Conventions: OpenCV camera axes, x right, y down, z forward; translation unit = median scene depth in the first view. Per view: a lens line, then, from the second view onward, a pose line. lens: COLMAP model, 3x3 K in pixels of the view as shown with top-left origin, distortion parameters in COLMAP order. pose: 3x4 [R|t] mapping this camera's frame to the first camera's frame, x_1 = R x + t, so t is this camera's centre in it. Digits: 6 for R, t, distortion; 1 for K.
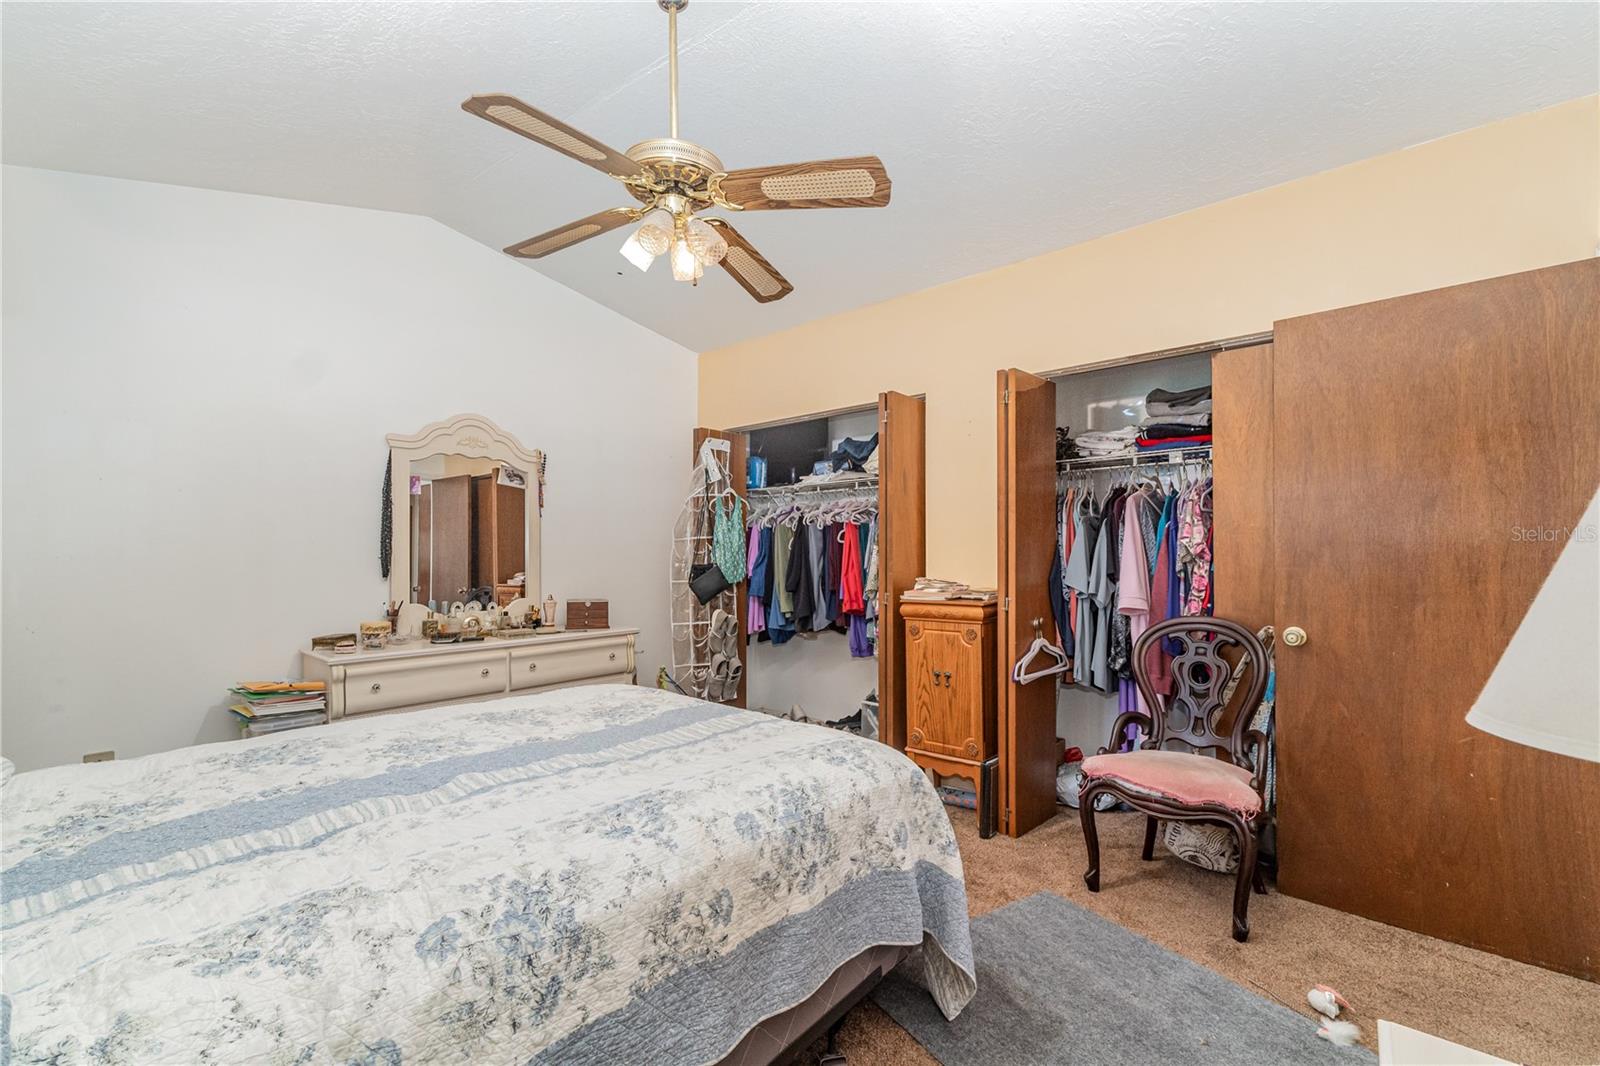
lens RADIAL K [[666.9, 0, 802.7], [0, 666.9, 548.2], [0, 0, 1]] dist [0.000829, 0.000120]
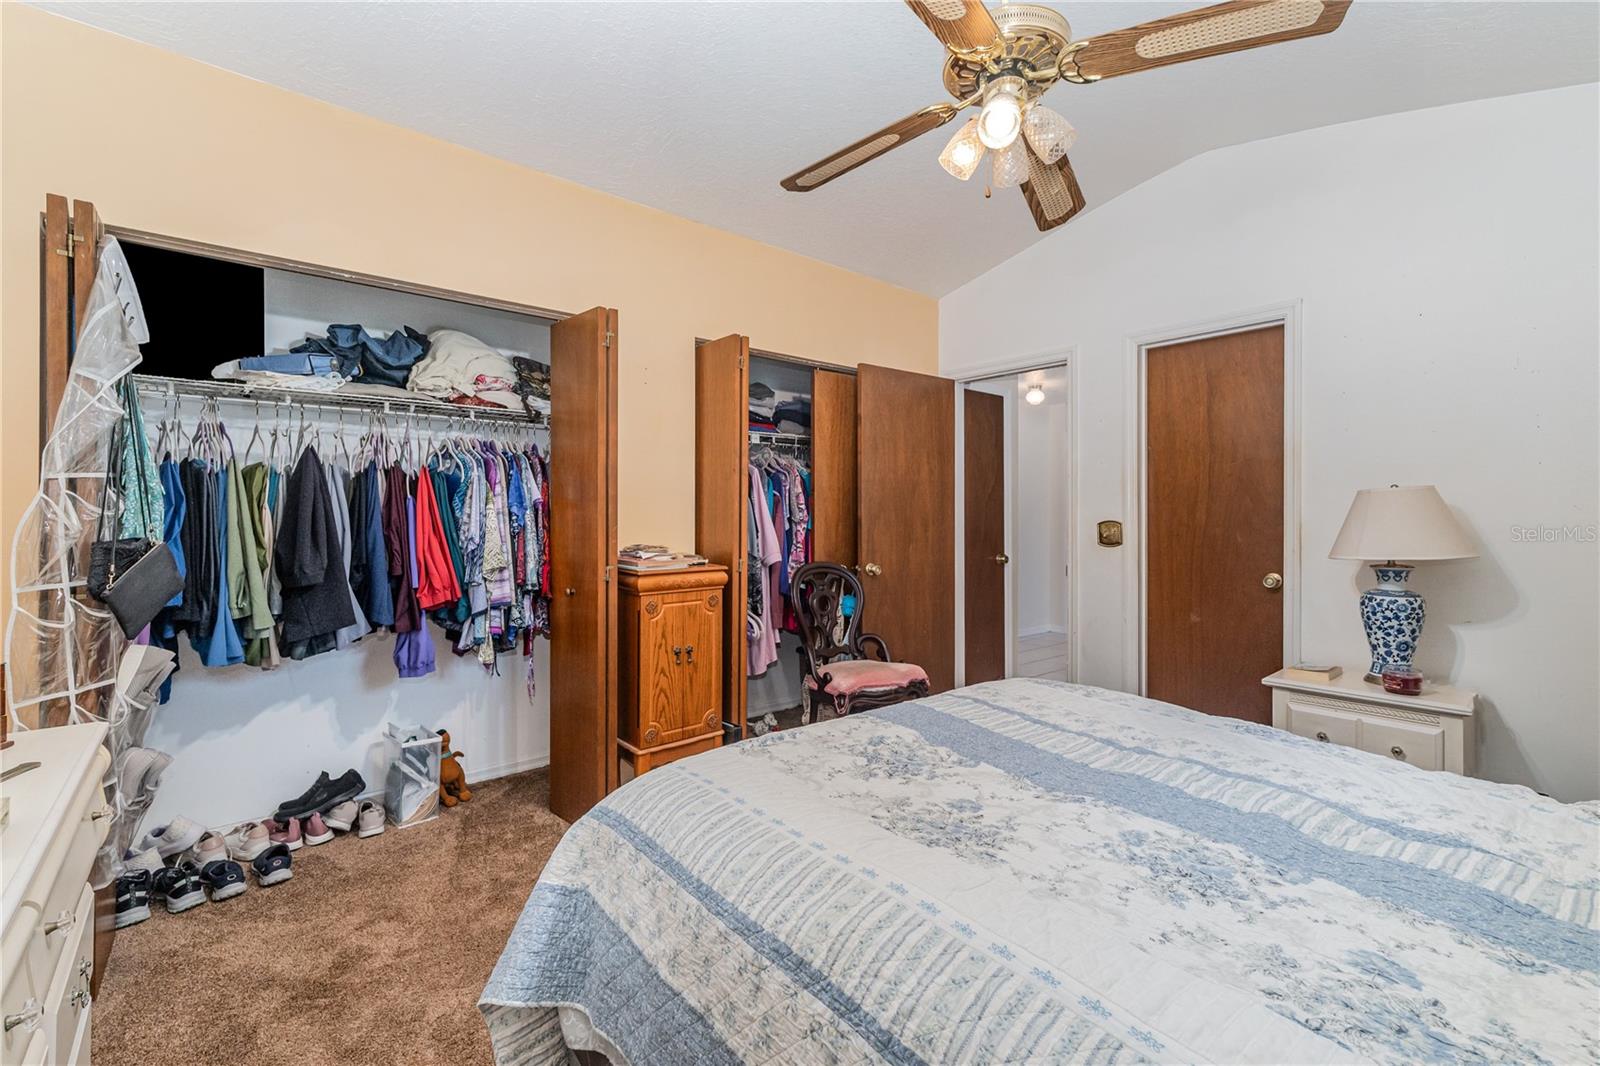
lens RADIAL K [[684.6, 0, 800.3], [0, 684.6, 515.9], [0, 0, 1]] dist [0.016019, 0.000092]
pose [[0.162619, -0.001024, 0.986688, -0.784642], [-0.009245, 0.999954, 0.002561, 0.004314], [-0.986646, -0.009538, 0.162602, 0.808637]]
